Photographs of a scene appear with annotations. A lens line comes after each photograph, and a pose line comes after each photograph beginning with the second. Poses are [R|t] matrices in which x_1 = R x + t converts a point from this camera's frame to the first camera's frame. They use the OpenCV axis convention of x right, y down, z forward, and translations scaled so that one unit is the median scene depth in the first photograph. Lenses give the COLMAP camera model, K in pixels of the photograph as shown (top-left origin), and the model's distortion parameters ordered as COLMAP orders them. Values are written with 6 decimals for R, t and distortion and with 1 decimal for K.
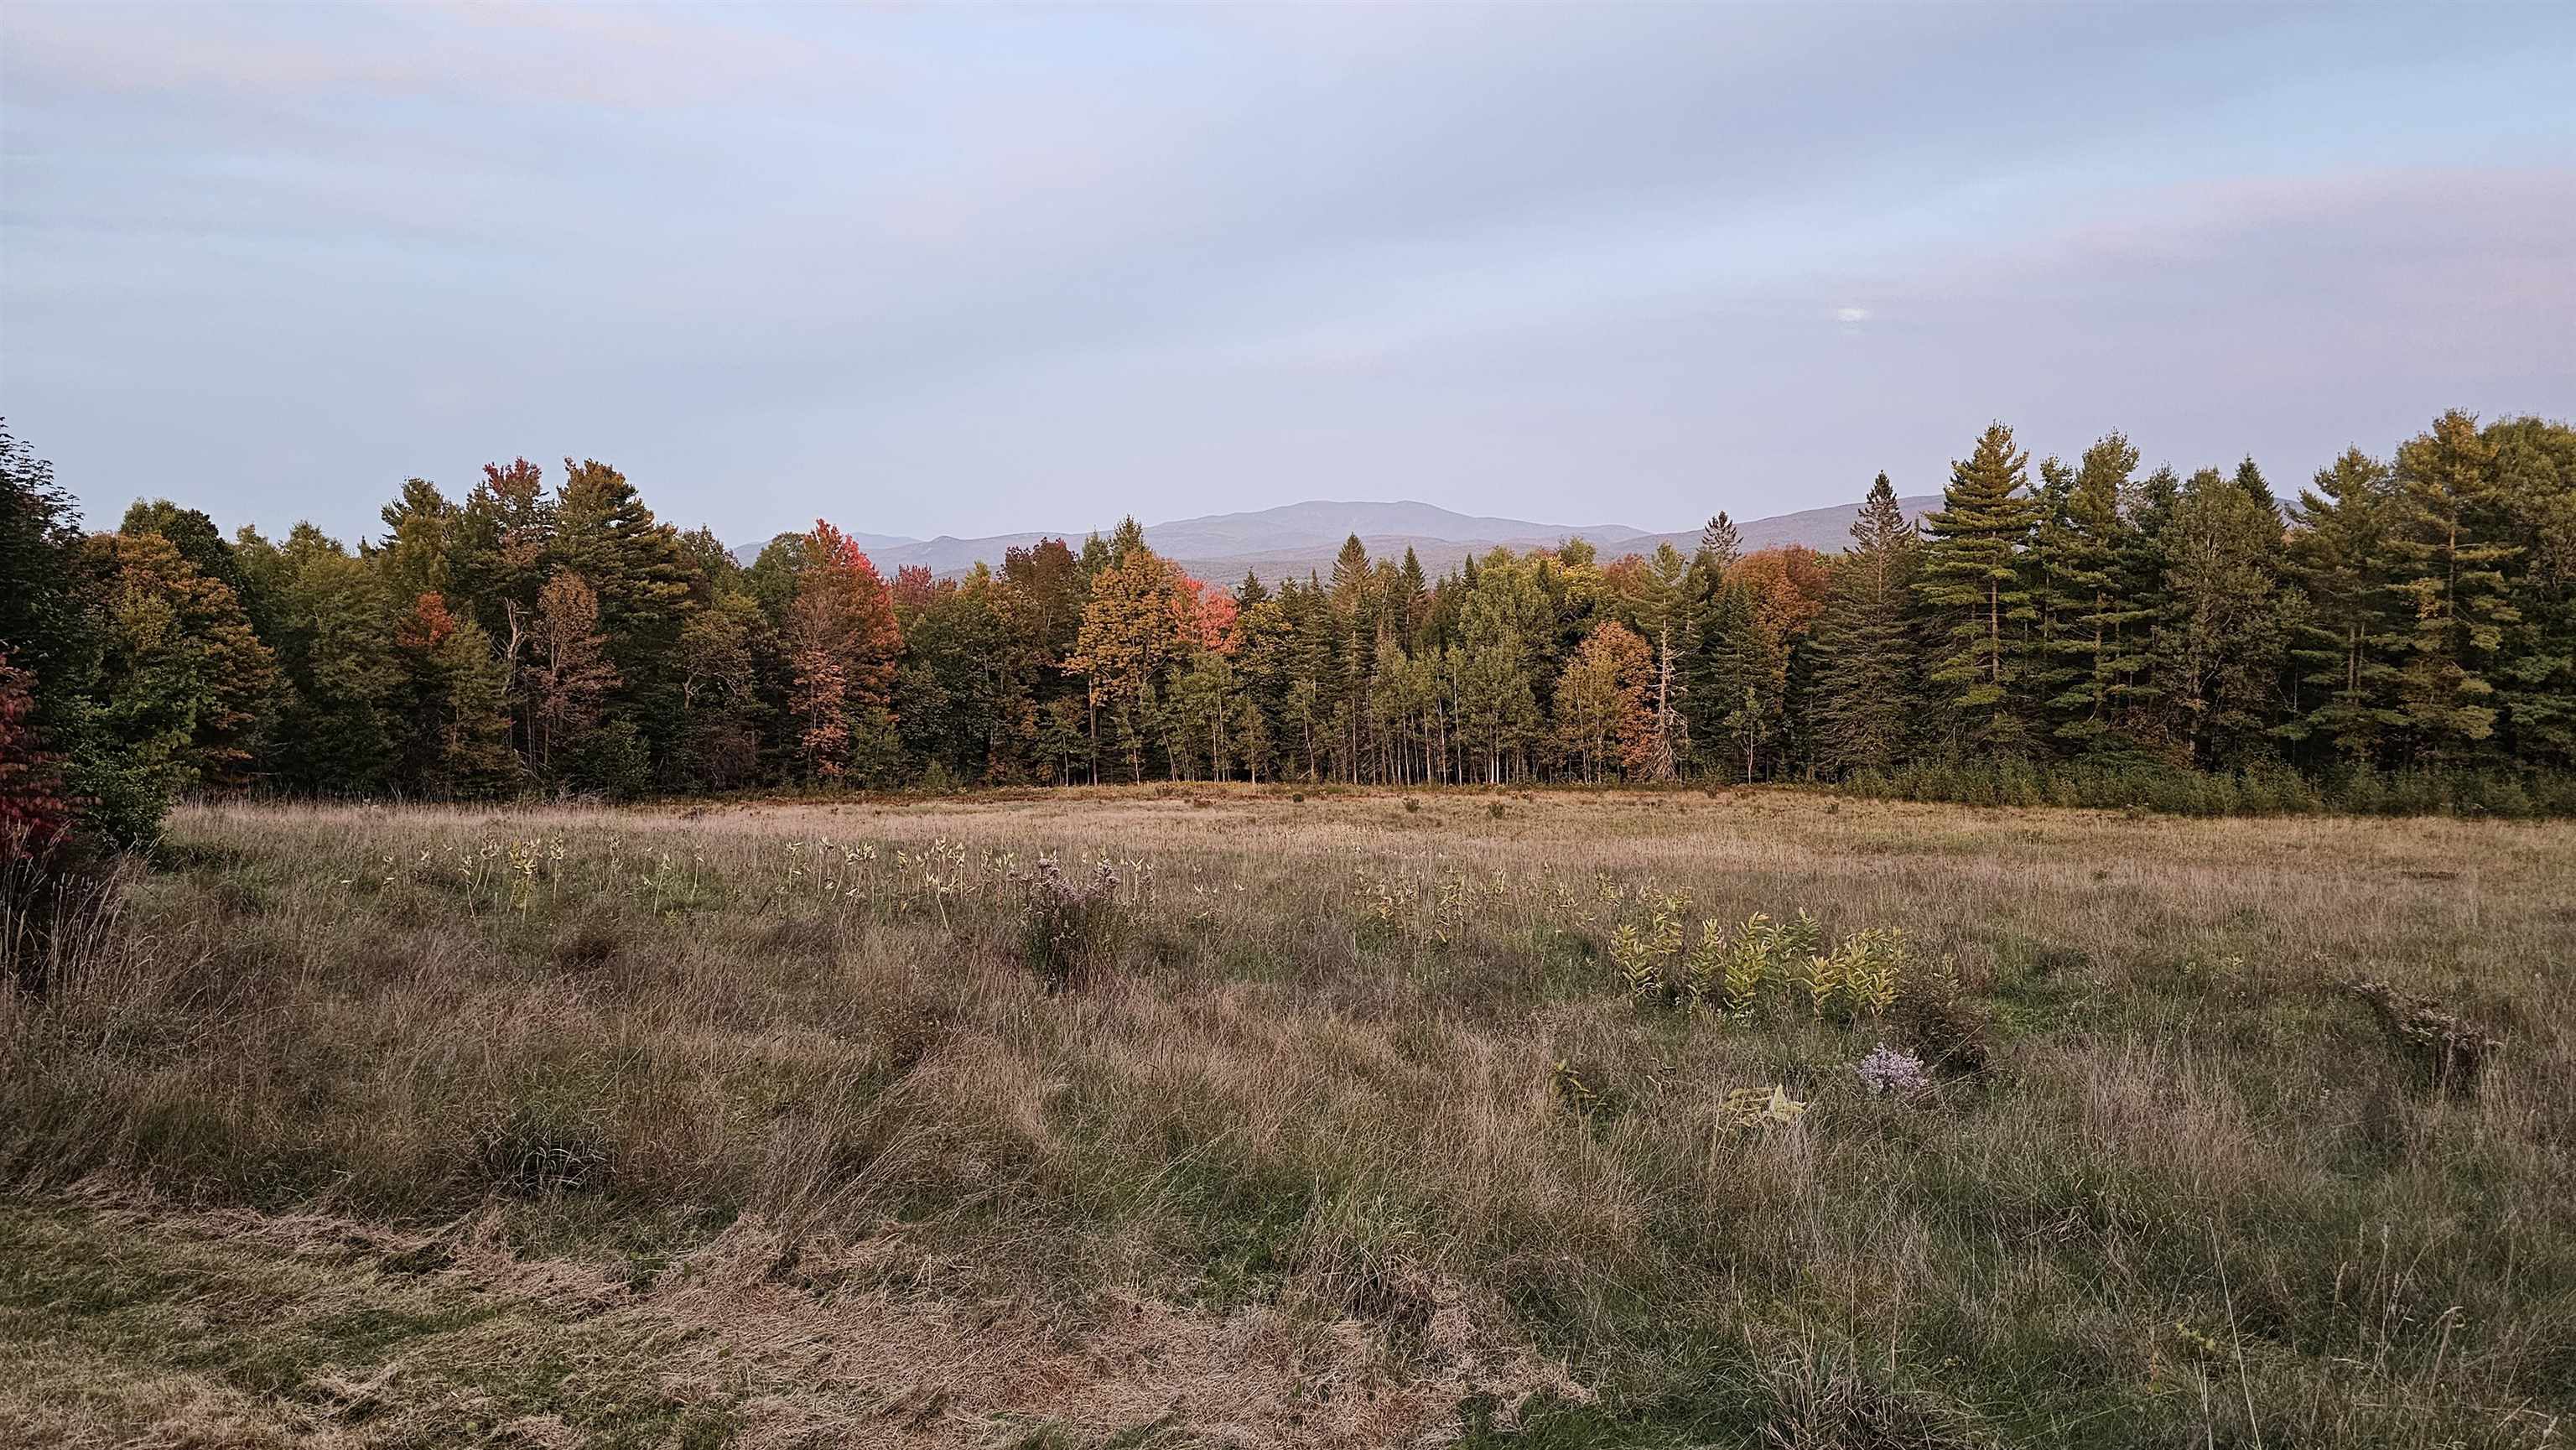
lens RADIAL K [[1719.7, 0, 1234.2], [0, 1719.7, 708.7], [0, 0, 1]] dist [0.077283, -0.077122]
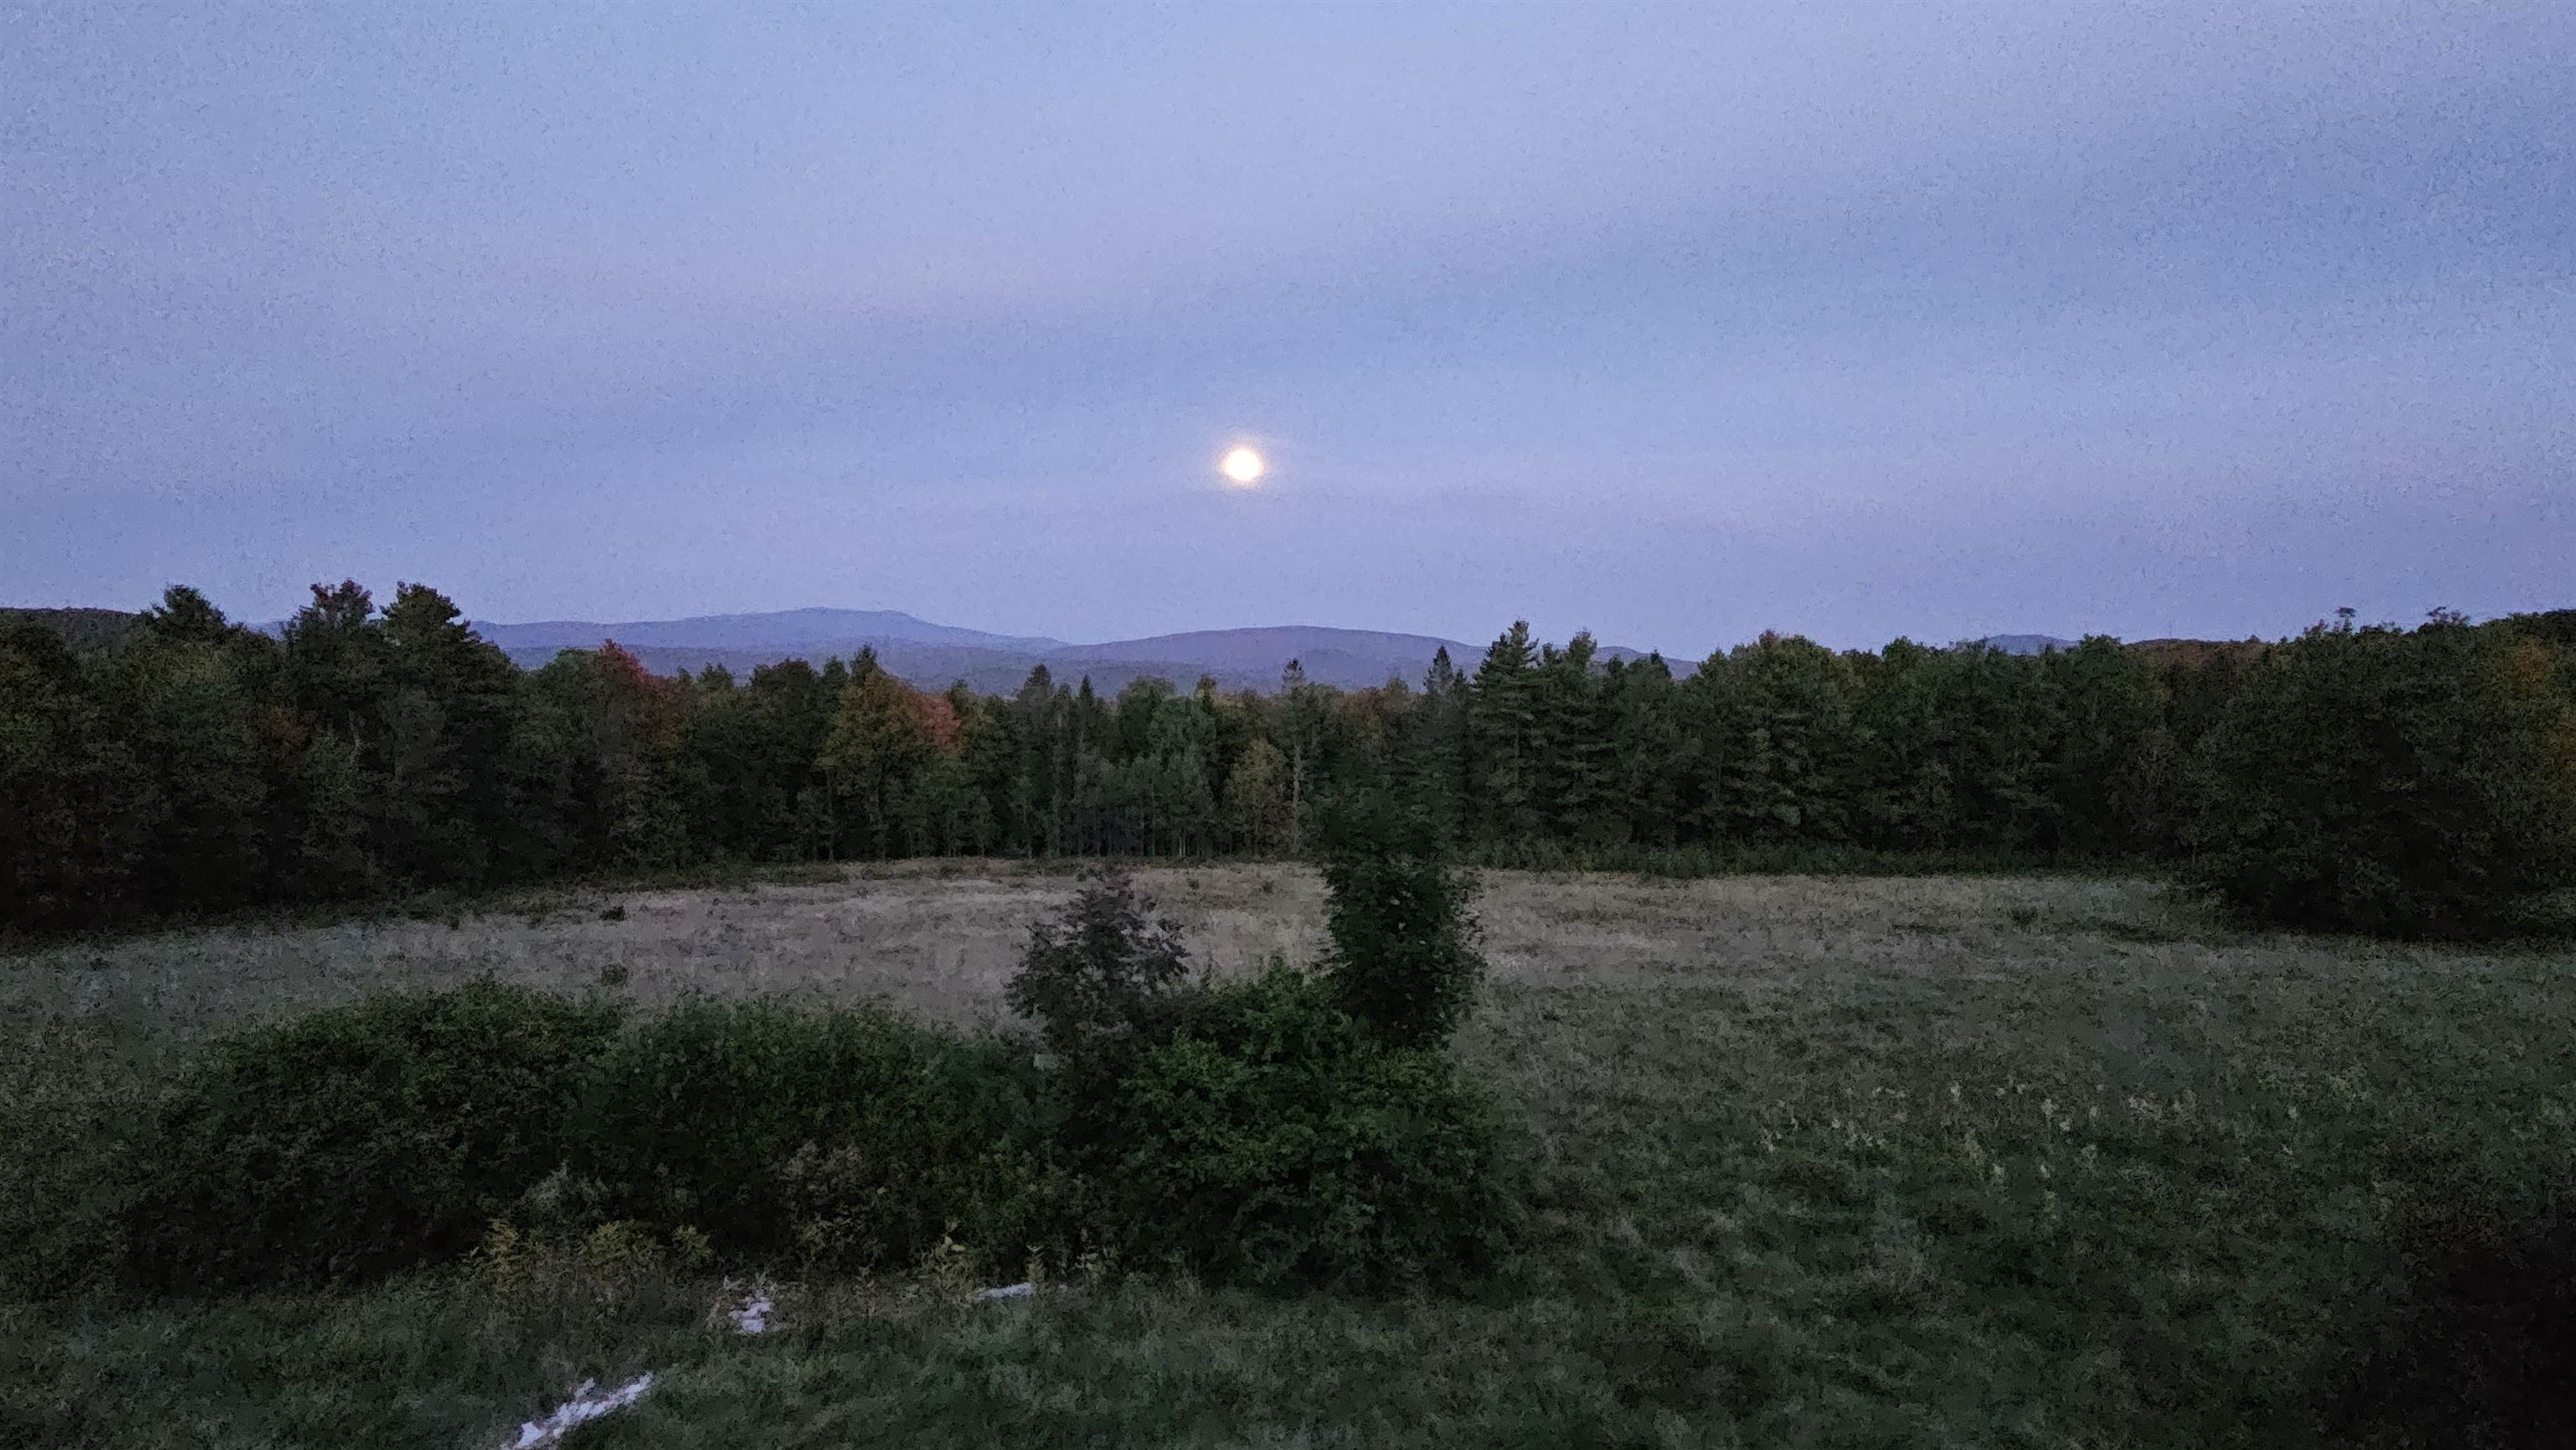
lens RADIAL K [[1248.1, 0, 1286.1], [0, 1248.1, 751.5], [0, 0, 1]] dist [-0.000446, -0.000627]
pose [[0.923751, 0.010379, 0.382852, -0.168672], [-0.004197, 0.999847, -0.016979, -0.025619], [-0.382970, 0.014077, 0.923654, 0.057599]]
